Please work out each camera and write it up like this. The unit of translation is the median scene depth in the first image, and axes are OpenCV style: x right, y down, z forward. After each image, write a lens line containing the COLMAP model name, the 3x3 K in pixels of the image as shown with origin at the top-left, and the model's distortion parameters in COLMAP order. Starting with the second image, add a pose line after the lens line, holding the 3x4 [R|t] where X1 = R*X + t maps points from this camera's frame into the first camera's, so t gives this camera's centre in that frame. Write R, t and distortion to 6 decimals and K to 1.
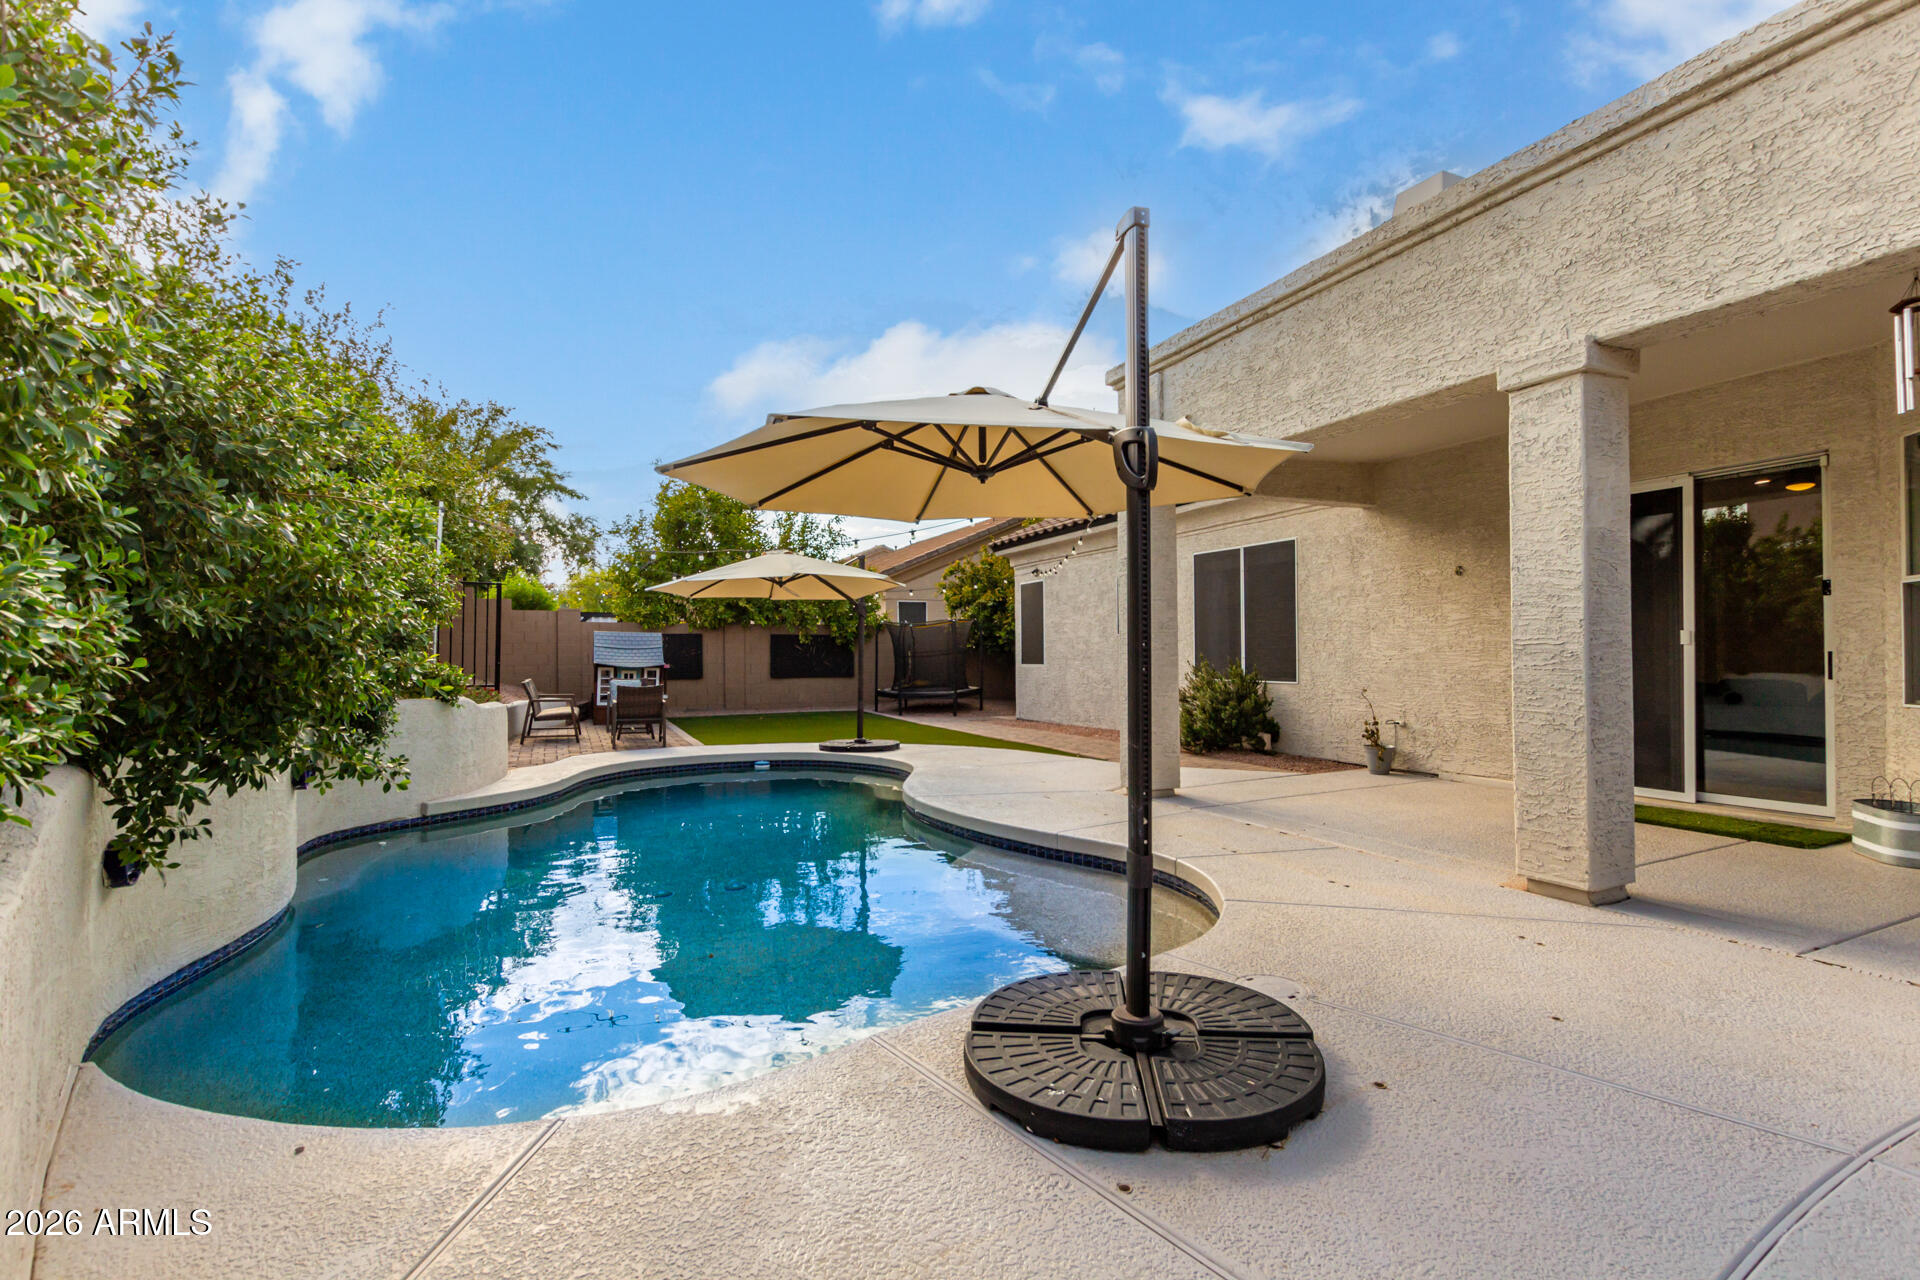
lens RADIAL K [[882.9, 0, 979.2], [0, 882.9, 642.5], [0, 0, 1]] dist [0.010128, -0.002664]
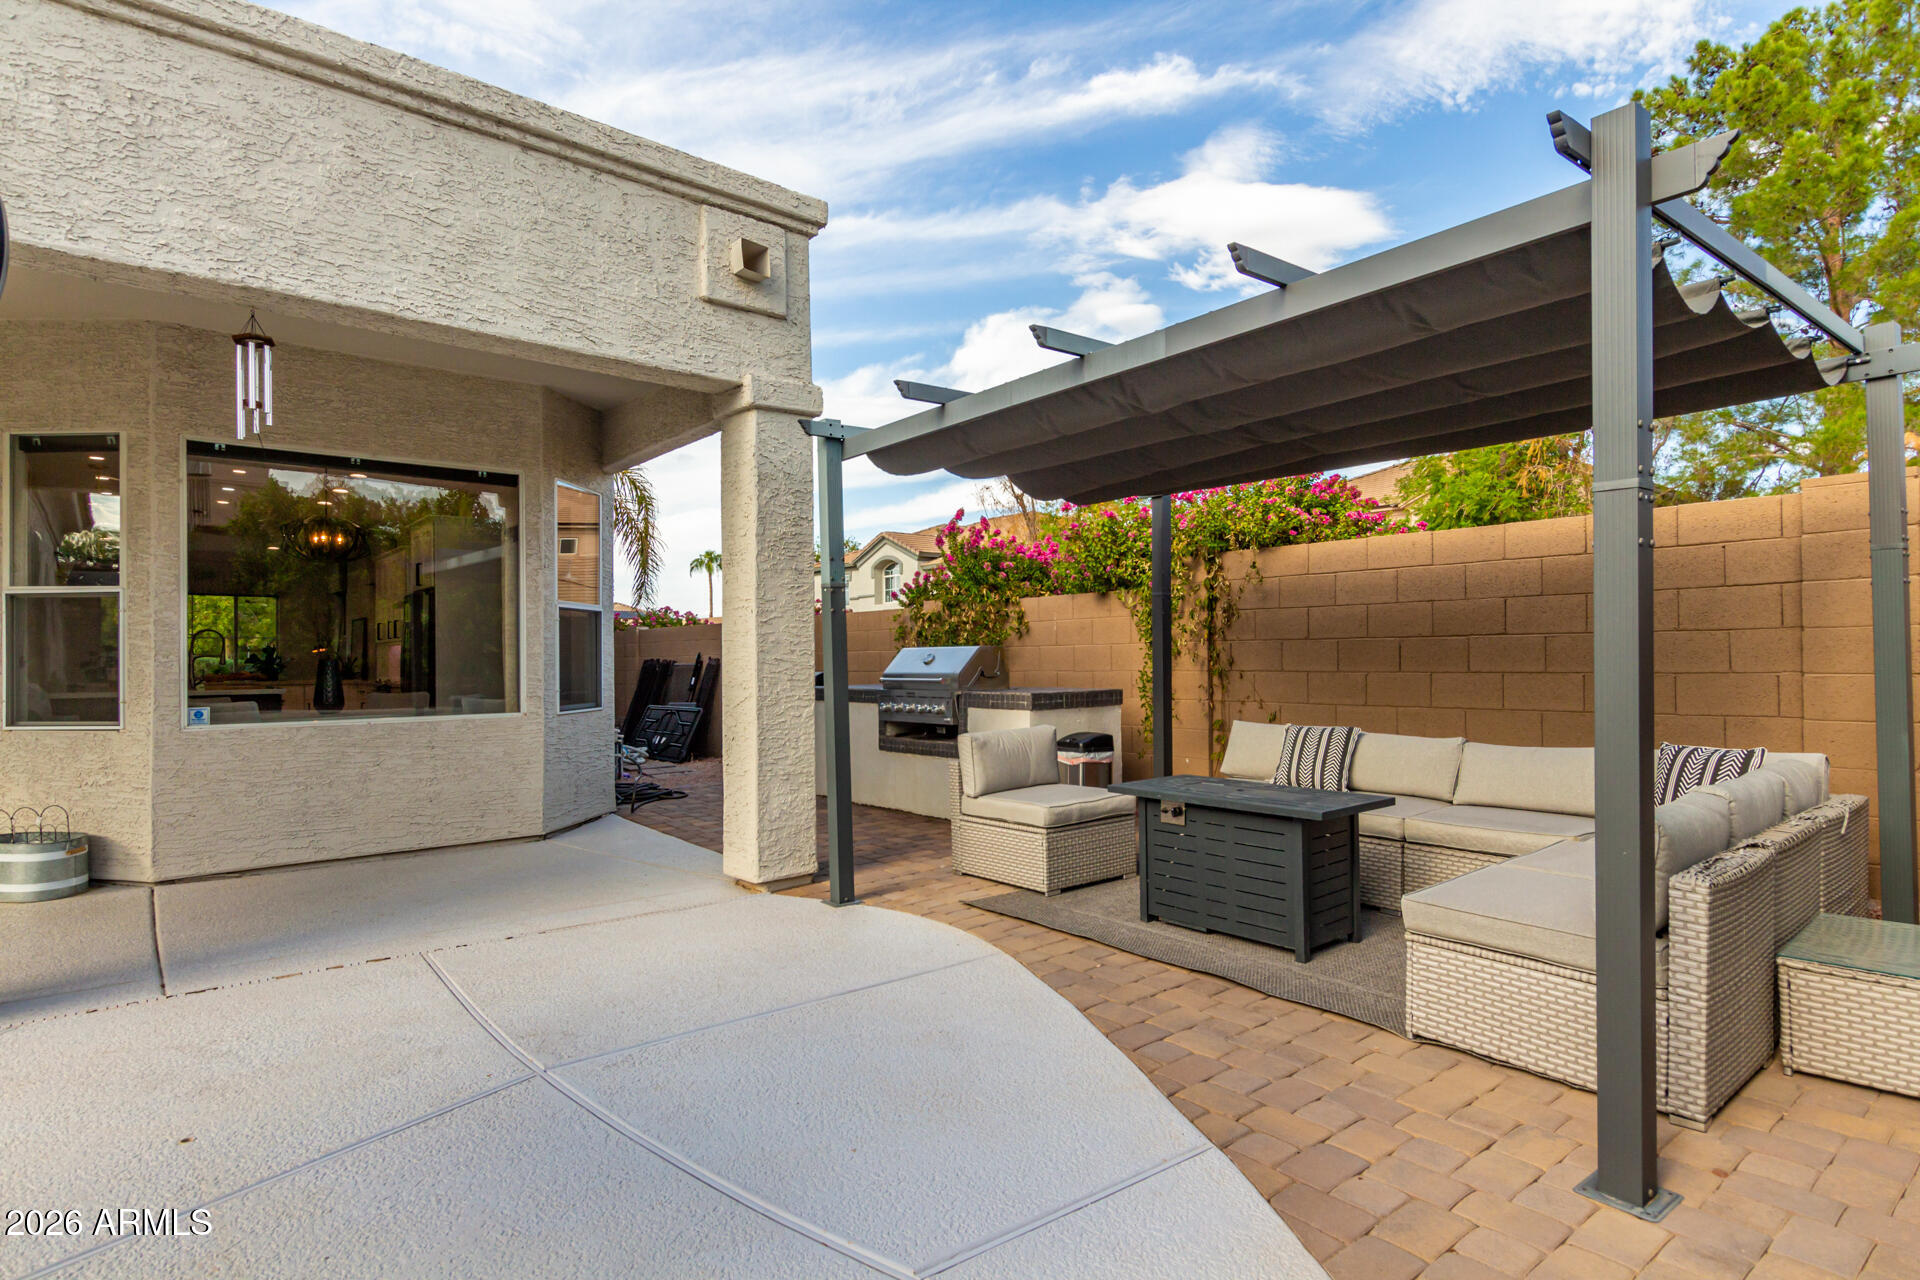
lens RADIAL K [[1007.3, 0, 969.0], [0, 1007.3, 647.3], [0, 0, 1]] dist [0.004196, 0.000461]
pose [[-0.255905, 0.017667, 0.966541, -0.156672], [-0.004800, 0.999797, -0.019545, 0.002569], [-0.966690, -0.009641, -0.255768, 0.230309]]
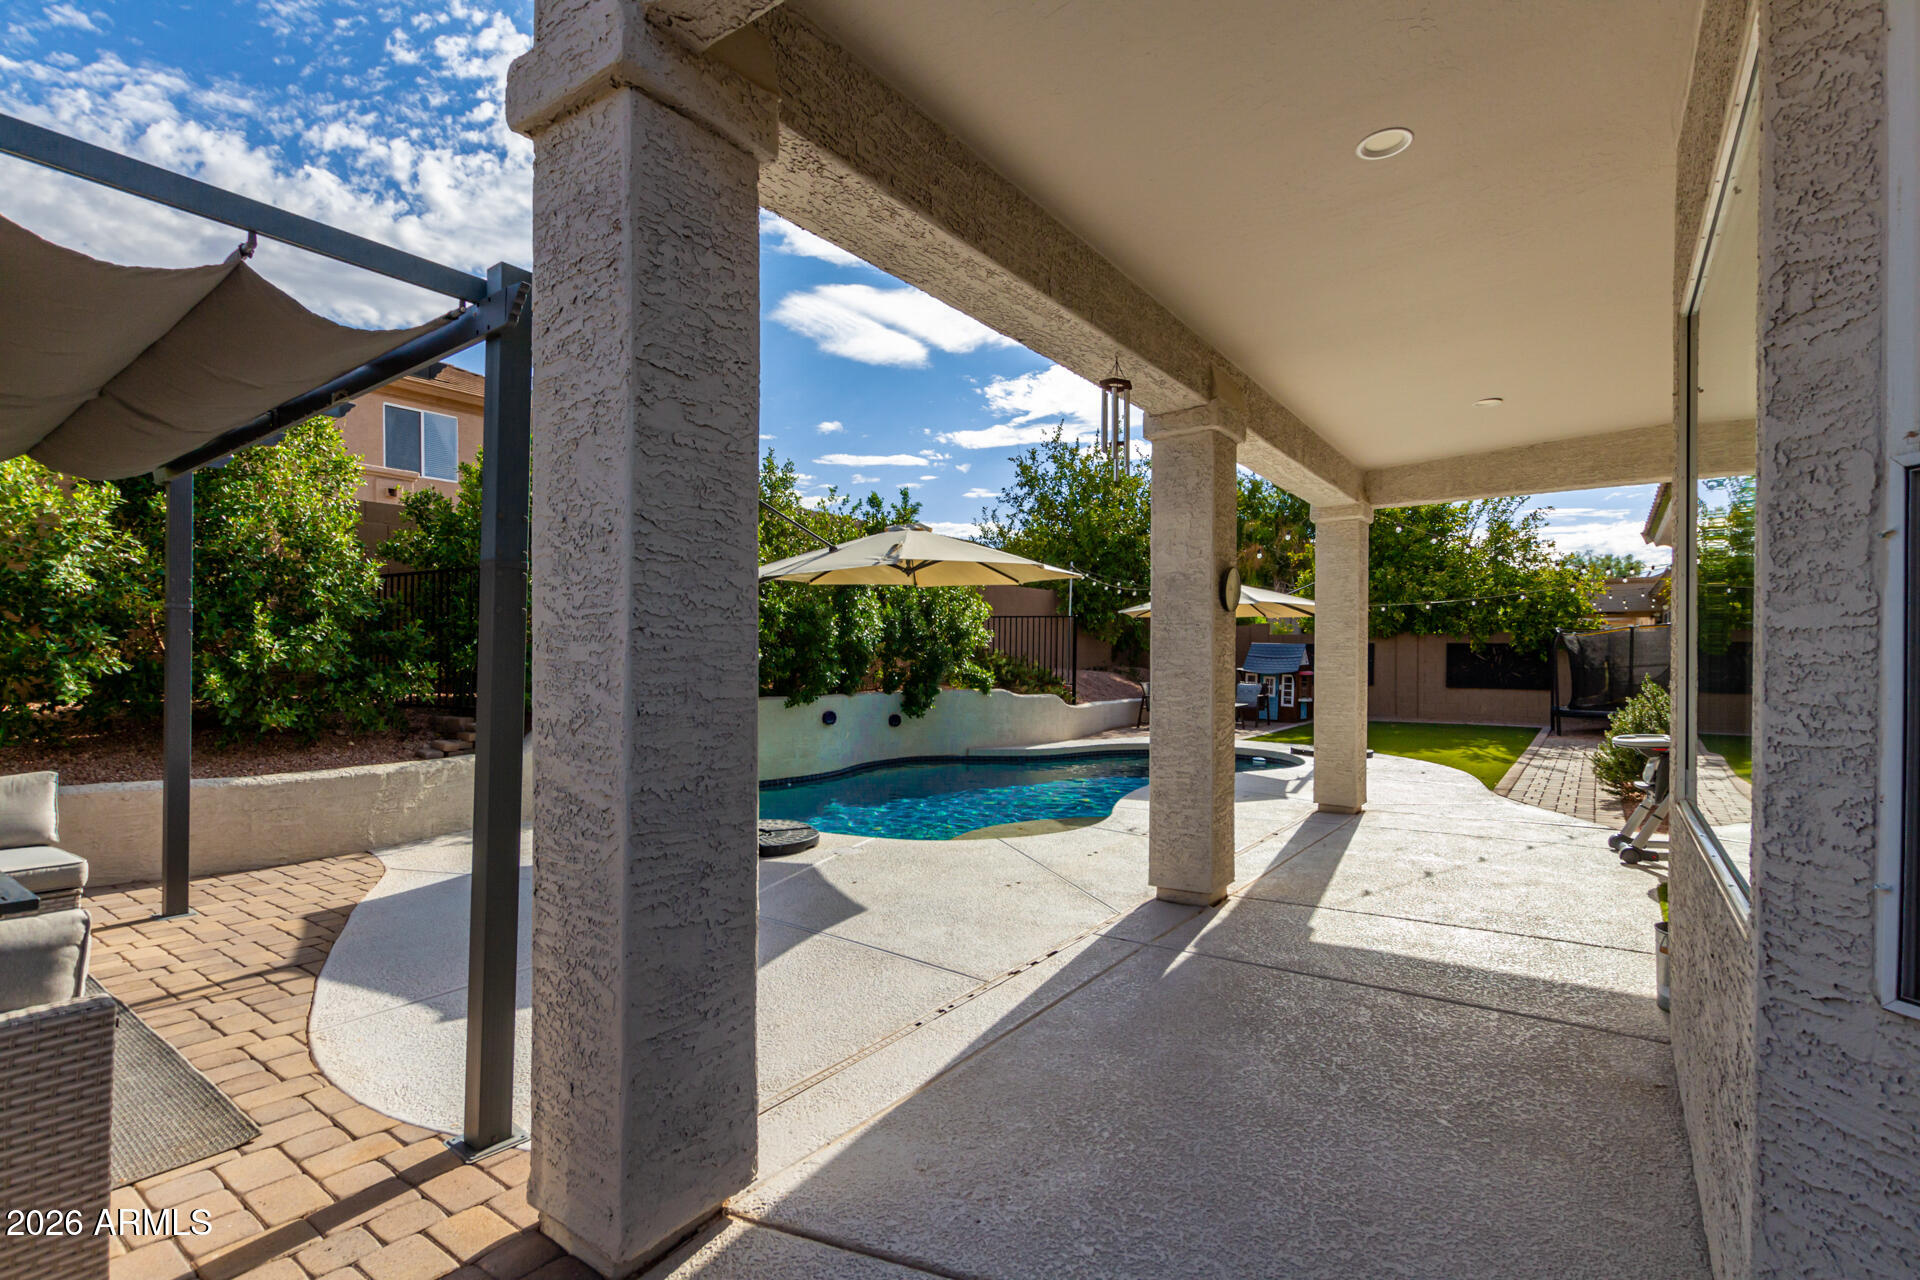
lens RADIAL K [[882.9, 0, 961.7], [0, 882.9, 667.5], [0, 0, 1]] dist [0.010128, -0.002664]
pose [[0.490503, 0.017279, -0.871268, 0.922906], [0.005297, 0.999726, 0.022809, -0.021393], [0.871423, -0.015803, 0.490277, 0.121948]]
